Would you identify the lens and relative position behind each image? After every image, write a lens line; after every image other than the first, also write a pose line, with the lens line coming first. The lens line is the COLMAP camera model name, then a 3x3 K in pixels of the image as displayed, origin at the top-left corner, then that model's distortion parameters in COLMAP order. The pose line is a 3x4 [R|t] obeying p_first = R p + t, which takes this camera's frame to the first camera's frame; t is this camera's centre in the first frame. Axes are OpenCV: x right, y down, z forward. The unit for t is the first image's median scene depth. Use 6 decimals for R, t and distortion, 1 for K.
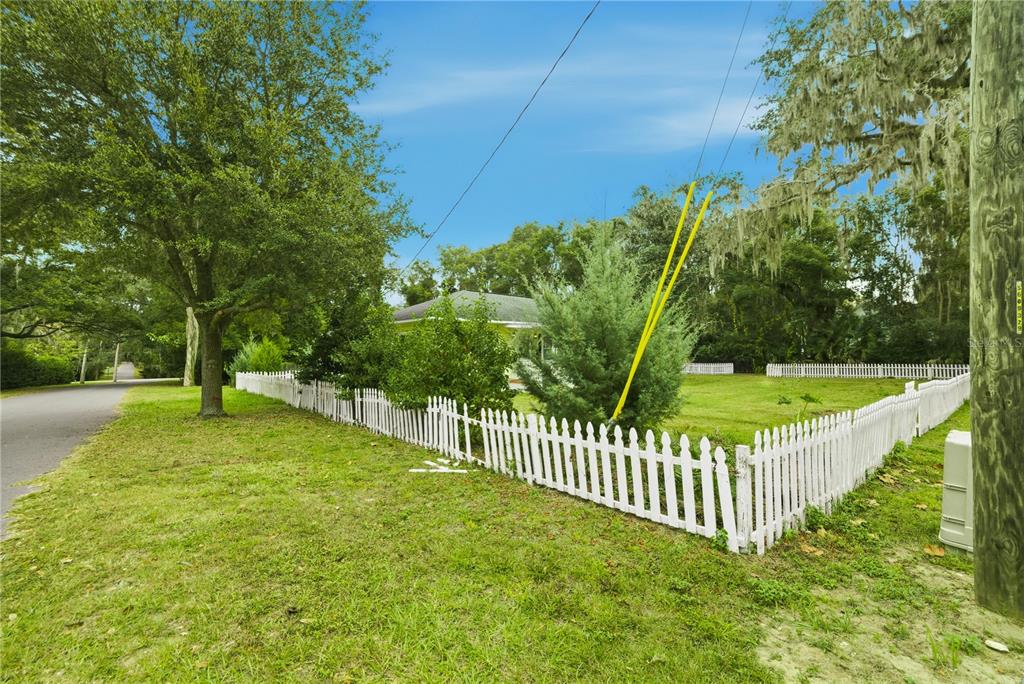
lens RADIAL K [[430.3, 0, 512.7], [0, 430.3, 347.0], [0, 0, 1]] dist [-0.000844, -0.000068]
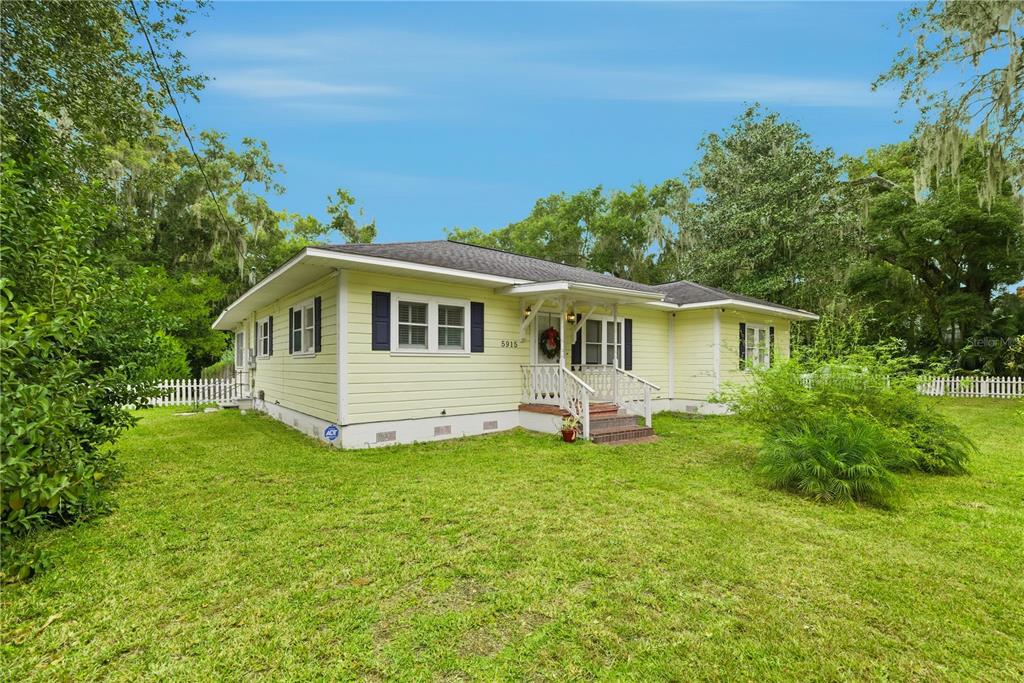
lens RADIAL K [[430.3, 0, 512.7], [0, 430.3, 346.5], [0, 0, 1]] dist [-0.000844, -0.000068]
pose [[0.998610, 0.007043, -0.052237, 0.005202], [-0.008163, 0.999741, -0.021256, 0.009921], [0.052073, 0.021653, 0.998408, 0.236517]]
